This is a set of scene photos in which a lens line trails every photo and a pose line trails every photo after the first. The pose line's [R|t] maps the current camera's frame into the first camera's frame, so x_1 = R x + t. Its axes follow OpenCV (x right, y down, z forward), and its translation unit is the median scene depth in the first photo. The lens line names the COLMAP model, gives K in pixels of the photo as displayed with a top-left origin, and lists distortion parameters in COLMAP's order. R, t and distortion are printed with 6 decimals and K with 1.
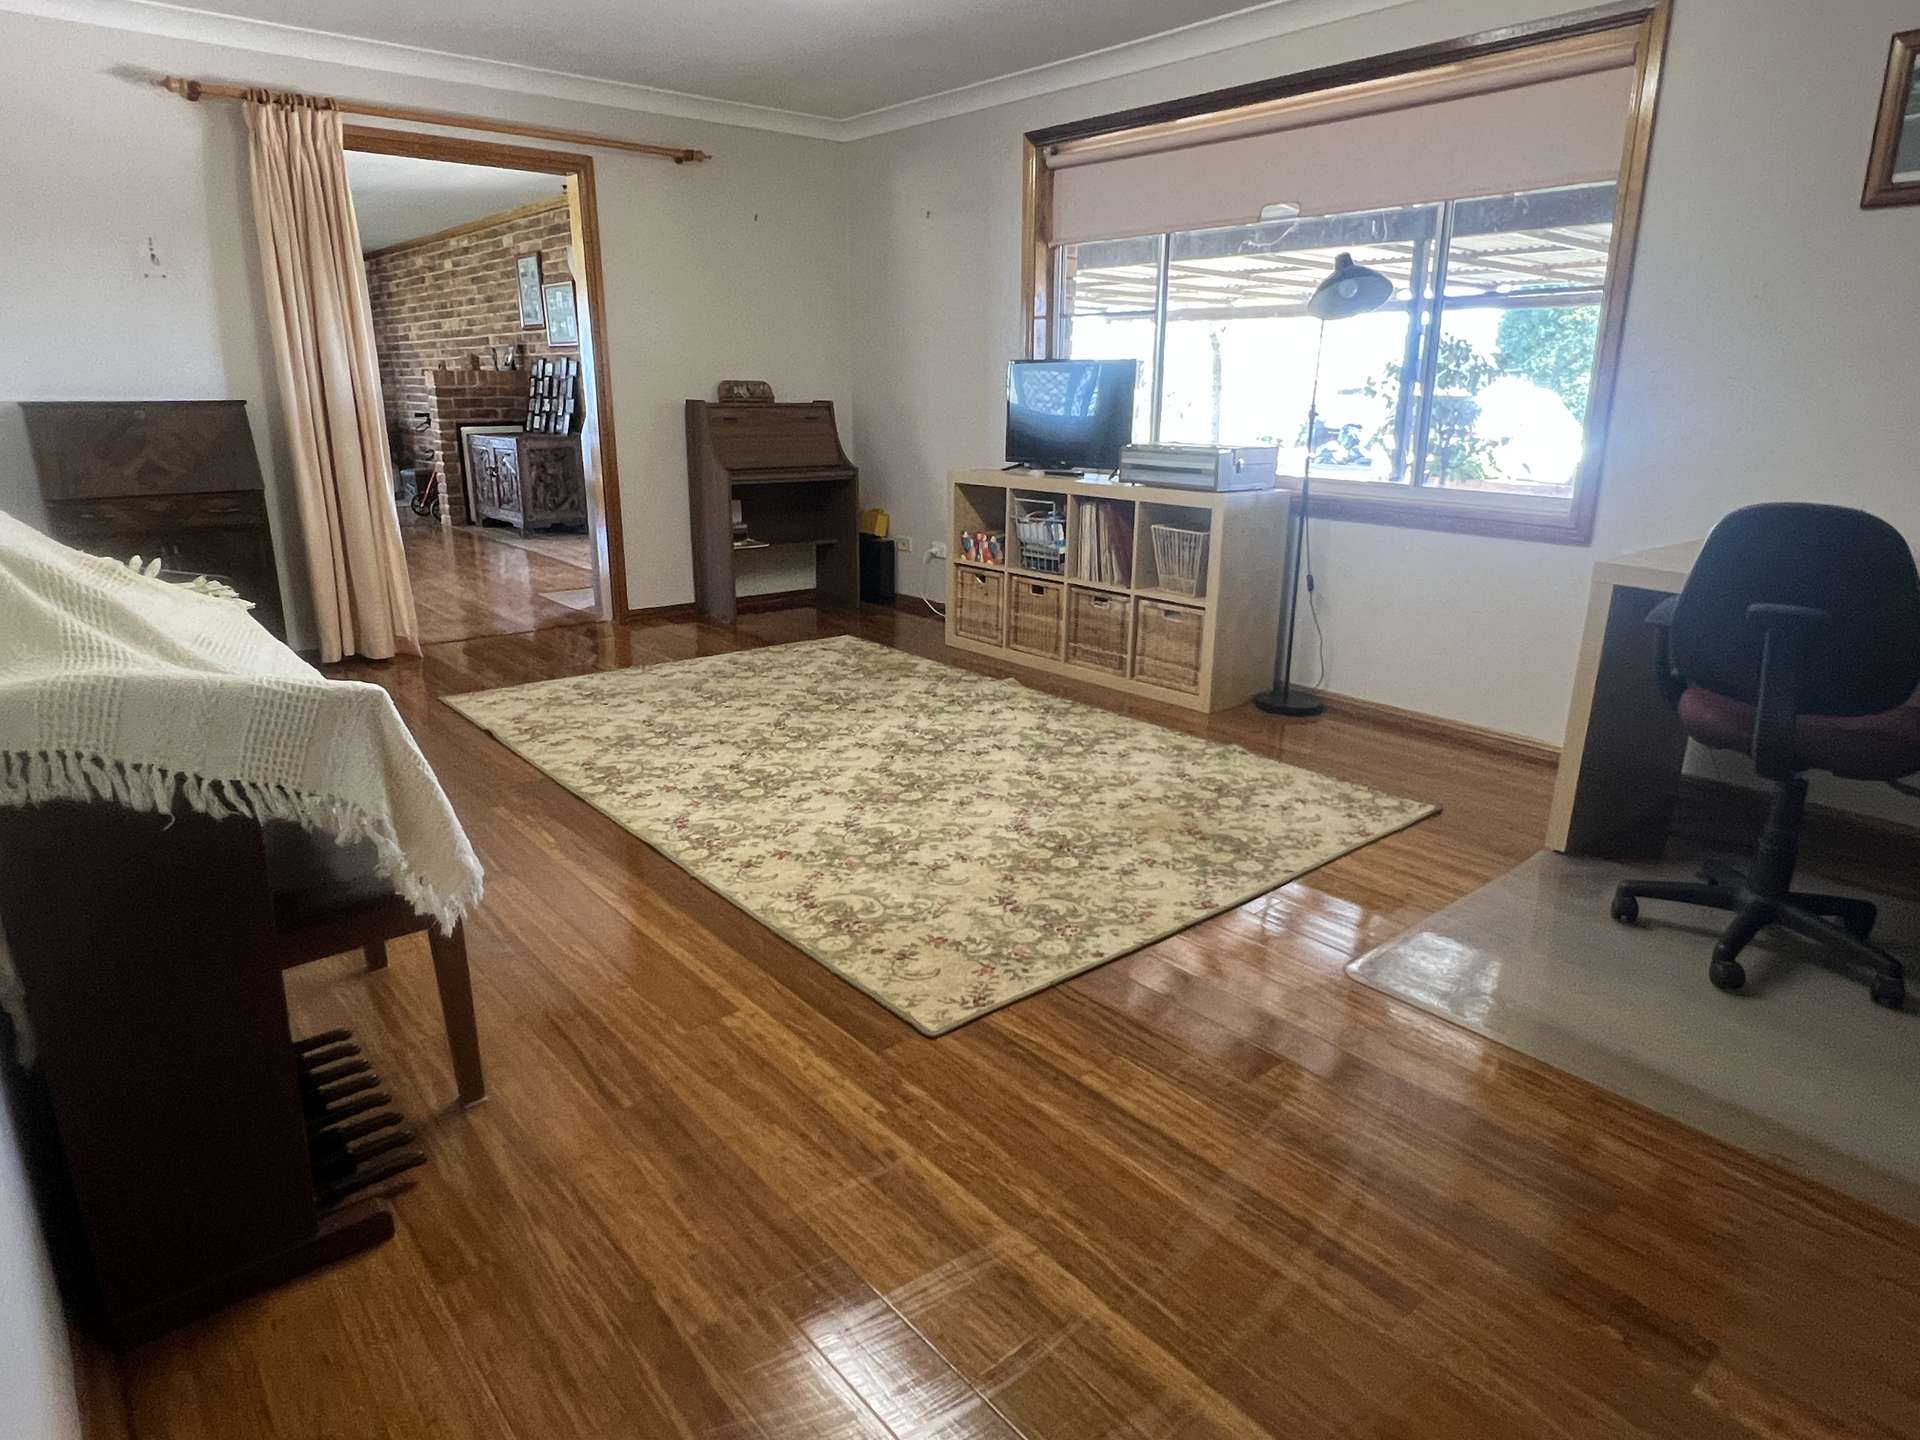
lens RADIAL K [[1152.7, 0, 955.8], [0, 1152.7, 723.4], [0, 0, 1]] dist [0.002849, -0.001078]
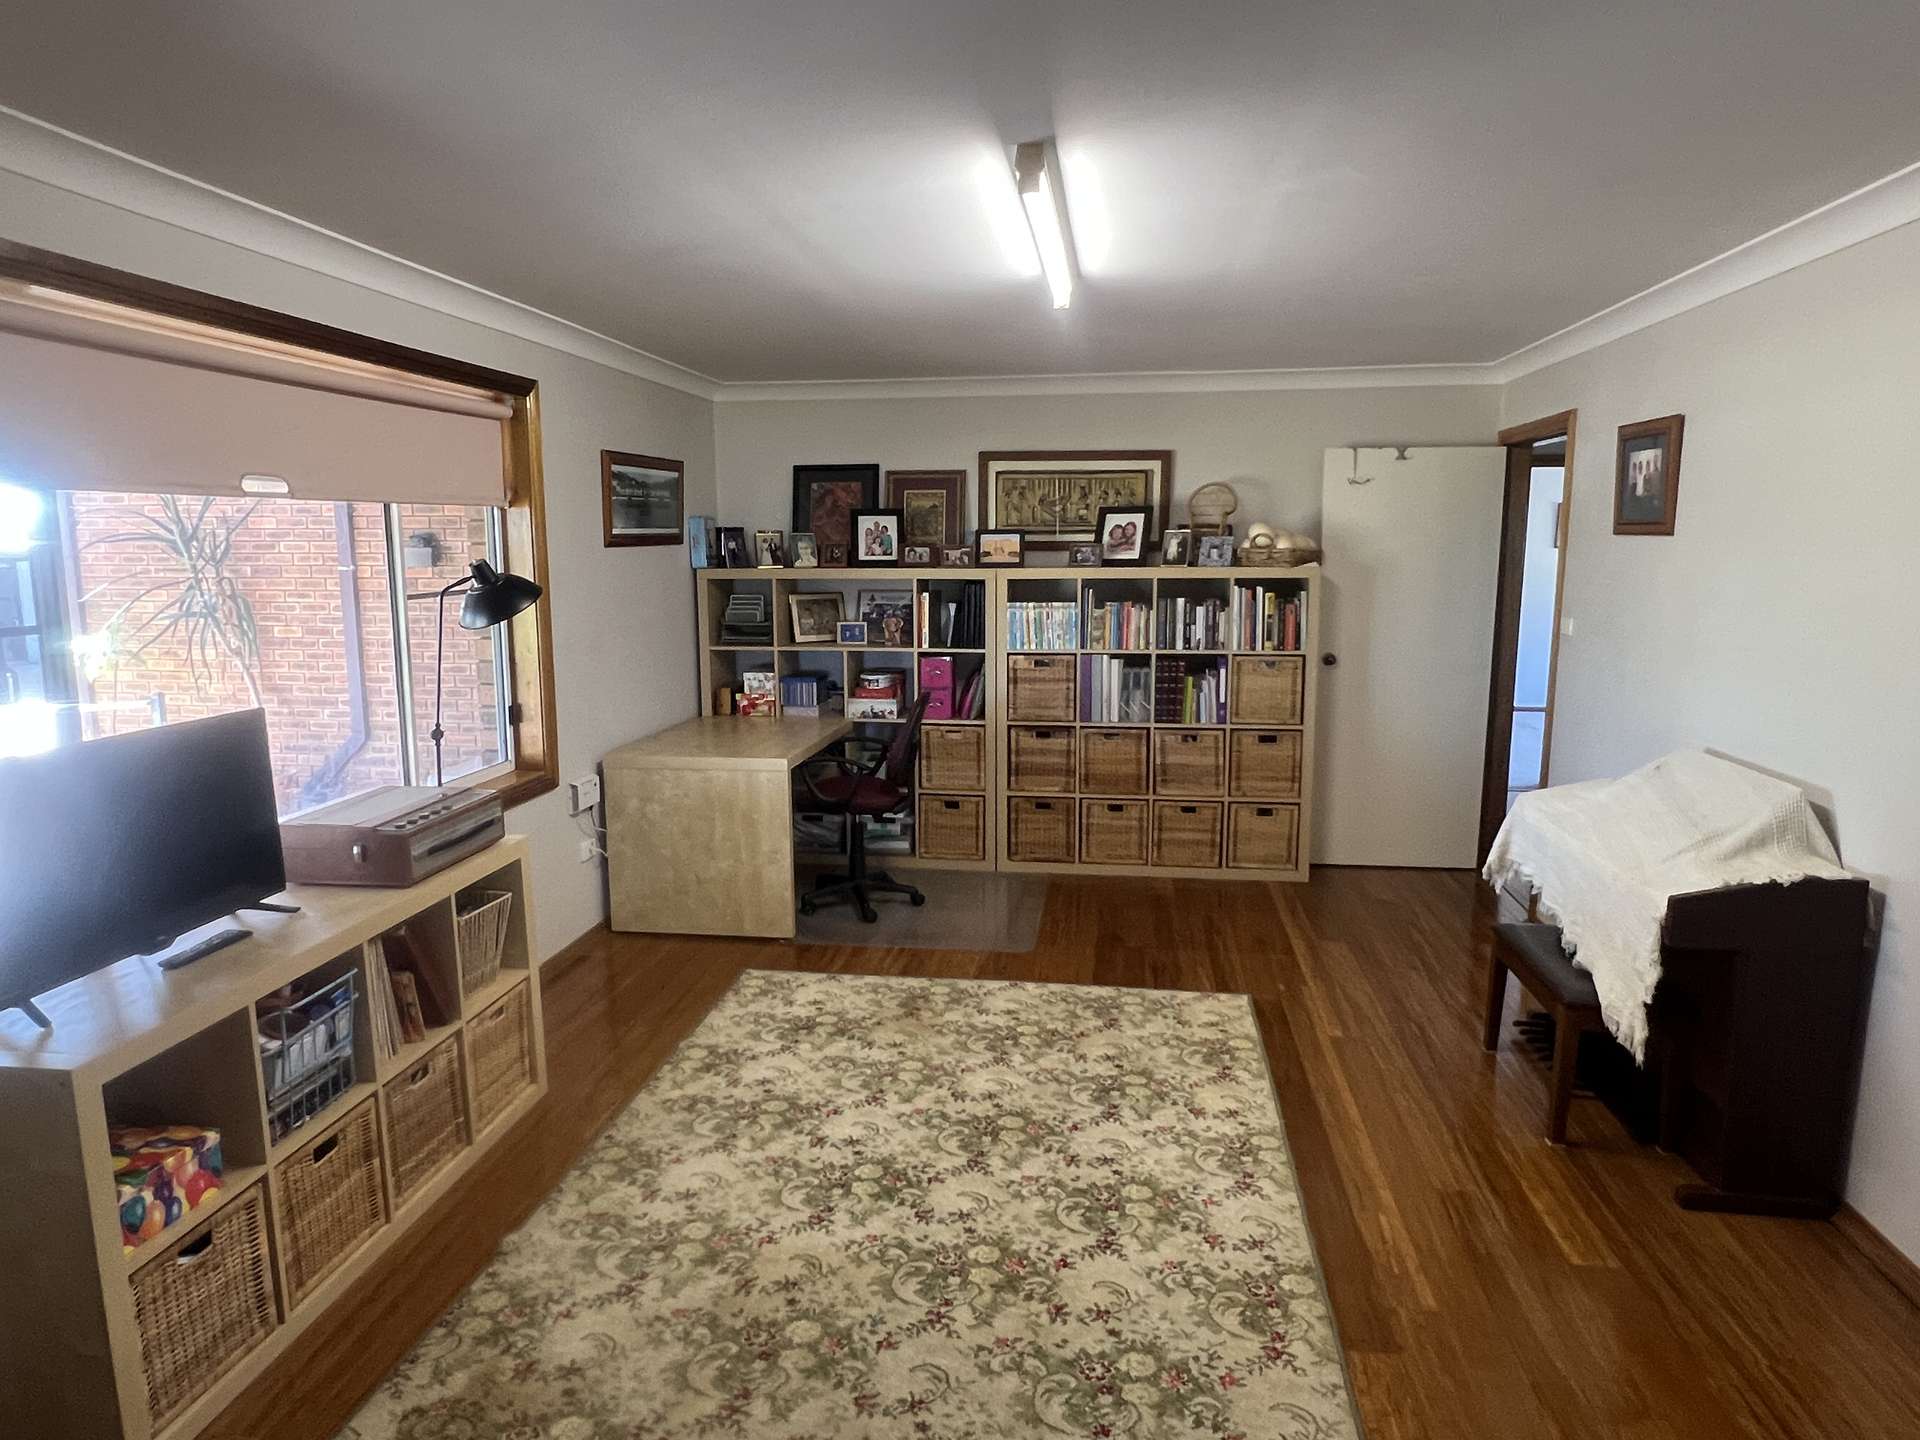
lens RADIAL K [[1152.7, 0, 955.0], [0, 1152.7, 716.3], [0, 0, 1]] dist [0.002849, -0.001078]
pose [[-0.661452, -0.118859, 0.740509, -0.673619], [0.214107, 0.916346, 0.338331, -0.577793], [-0.718777, 0.382338, -0.580670, 1.446655]]
